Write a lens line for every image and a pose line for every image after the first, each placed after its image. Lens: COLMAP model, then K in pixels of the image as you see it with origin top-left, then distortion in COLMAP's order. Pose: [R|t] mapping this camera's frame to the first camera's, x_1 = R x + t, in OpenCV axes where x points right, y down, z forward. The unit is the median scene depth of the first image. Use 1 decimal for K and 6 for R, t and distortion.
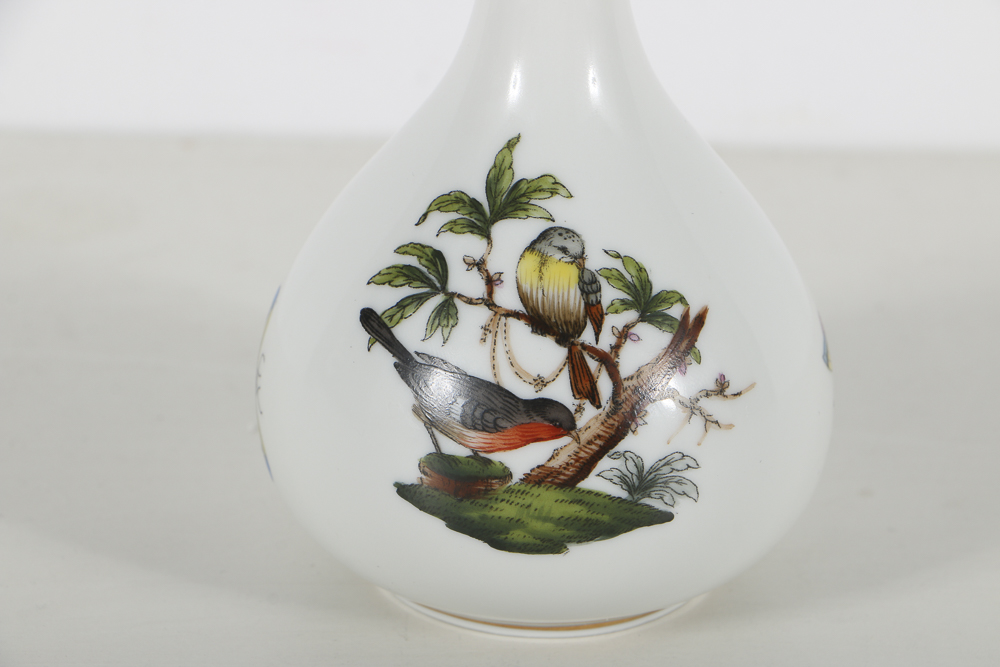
lens RADIAL K [[5940.9, 0, 498.1], [0, 5940.9, 332.8], [0, 0, 1]] dist [0.646425, 0.000000]
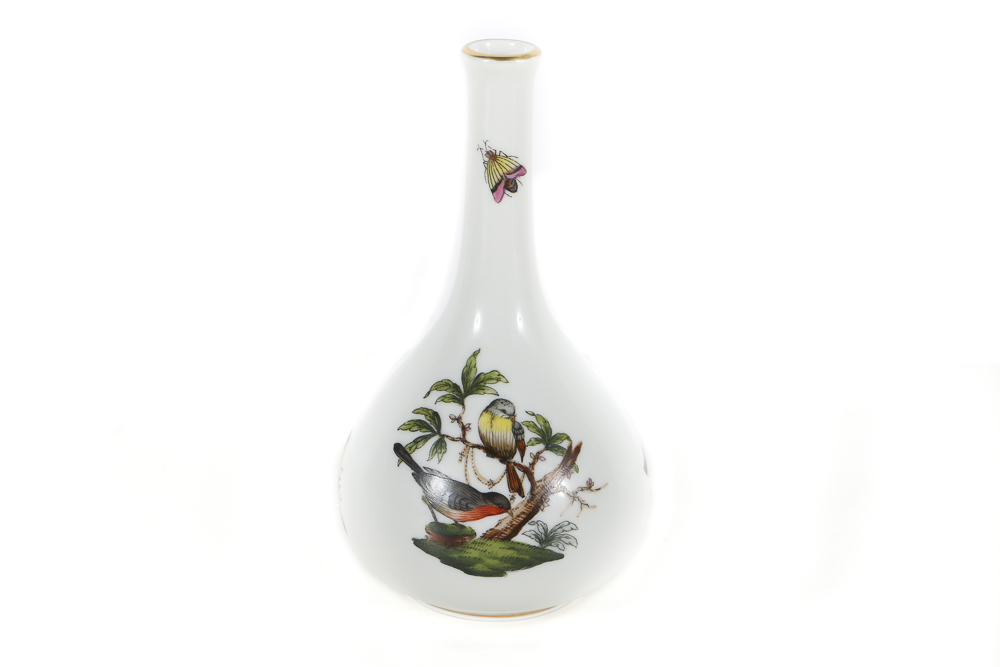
lens RADIAL K [[2795.7, 0, 503.2], [0, 2795.7, 334.2], [0, 0, 1]] dist [0.311442, 0.000000]
pose [[0.999964, -0.002437, 0.008122, 0.003835], [0.002768, 0.999154, -0.041023, -0.002234], [-0.008015, 0.041044, 0.999125, 0.132244]]
